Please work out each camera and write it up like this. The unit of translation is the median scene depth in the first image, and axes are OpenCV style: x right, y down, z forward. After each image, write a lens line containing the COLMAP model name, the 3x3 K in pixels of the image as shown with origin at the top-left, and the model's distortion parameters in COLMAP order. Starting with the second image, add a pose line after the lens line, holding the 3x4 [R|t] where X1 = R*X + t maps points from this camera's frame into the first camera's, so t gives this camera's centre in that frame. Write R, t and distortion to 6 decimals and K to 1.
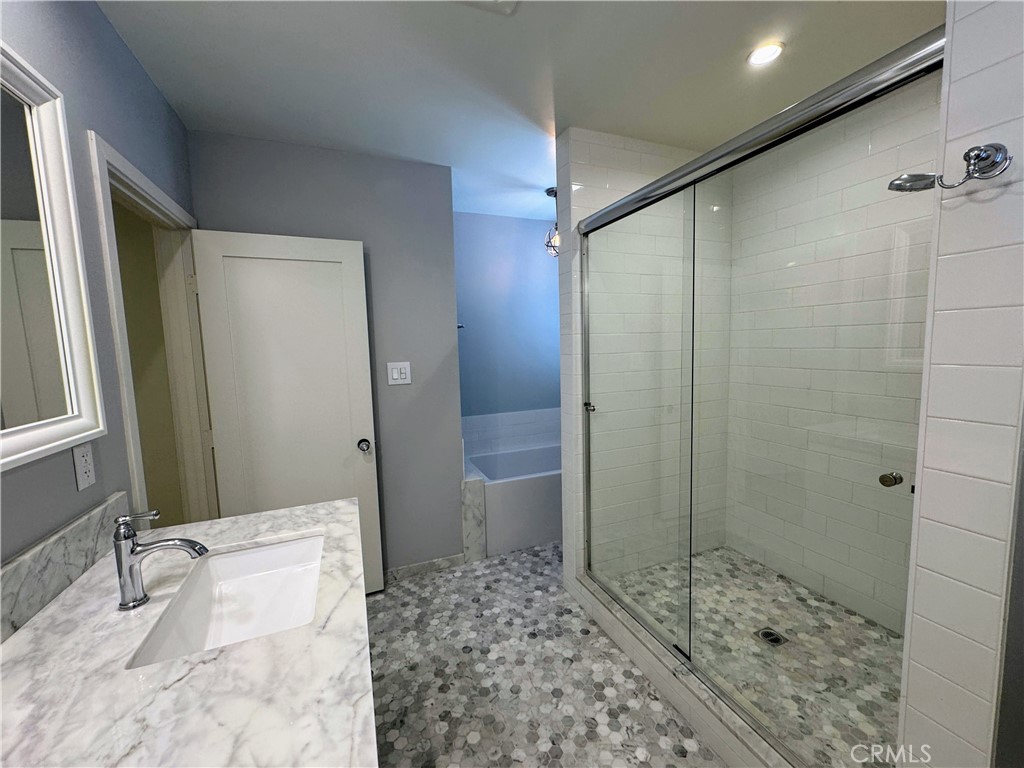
lens RADIAL K [[408.3, 0, 511.8], [0, 408.3, 384.5], [0, 0, 1]] dist [0.001447, 0.000552]
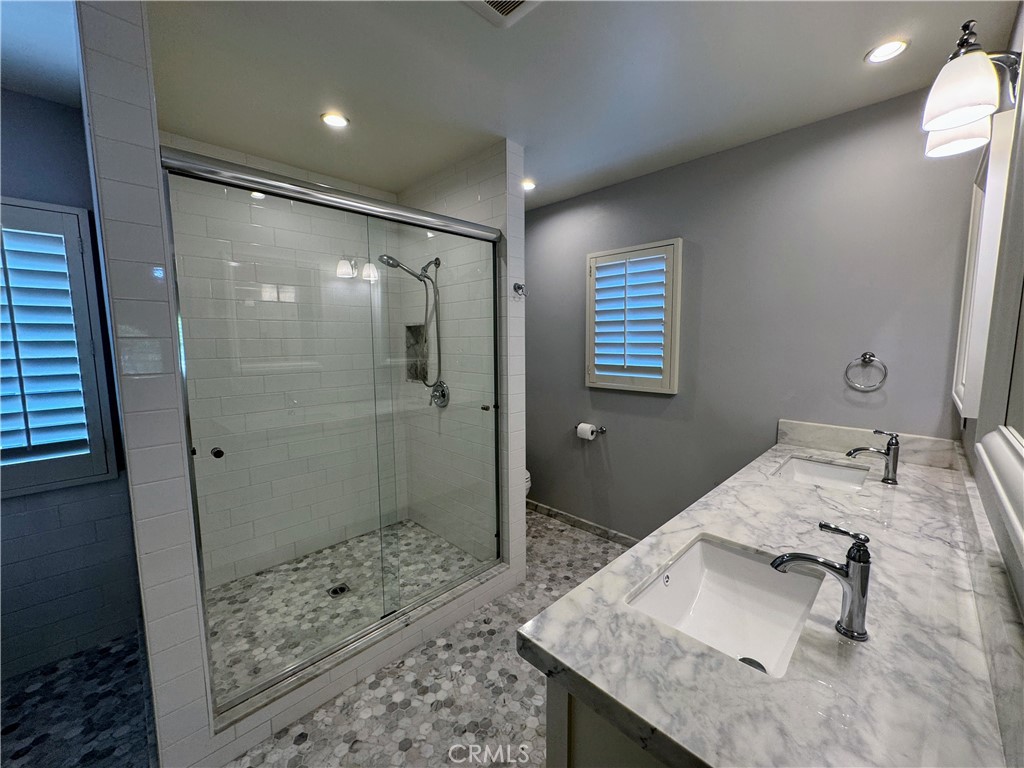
lens RADIAL K [[408.3, 0, 511.5], [0, 408.3, 383.3], [0, 0, 1]] dist [0.001447, 0.000552]
pose [[-0.386531, -0.067077, 0.919834, -0.753000], [0.108593, 0.987104, 0.117615, -0.098997], [-0.915861, 0.145350, -0.374263, 1.026190]]
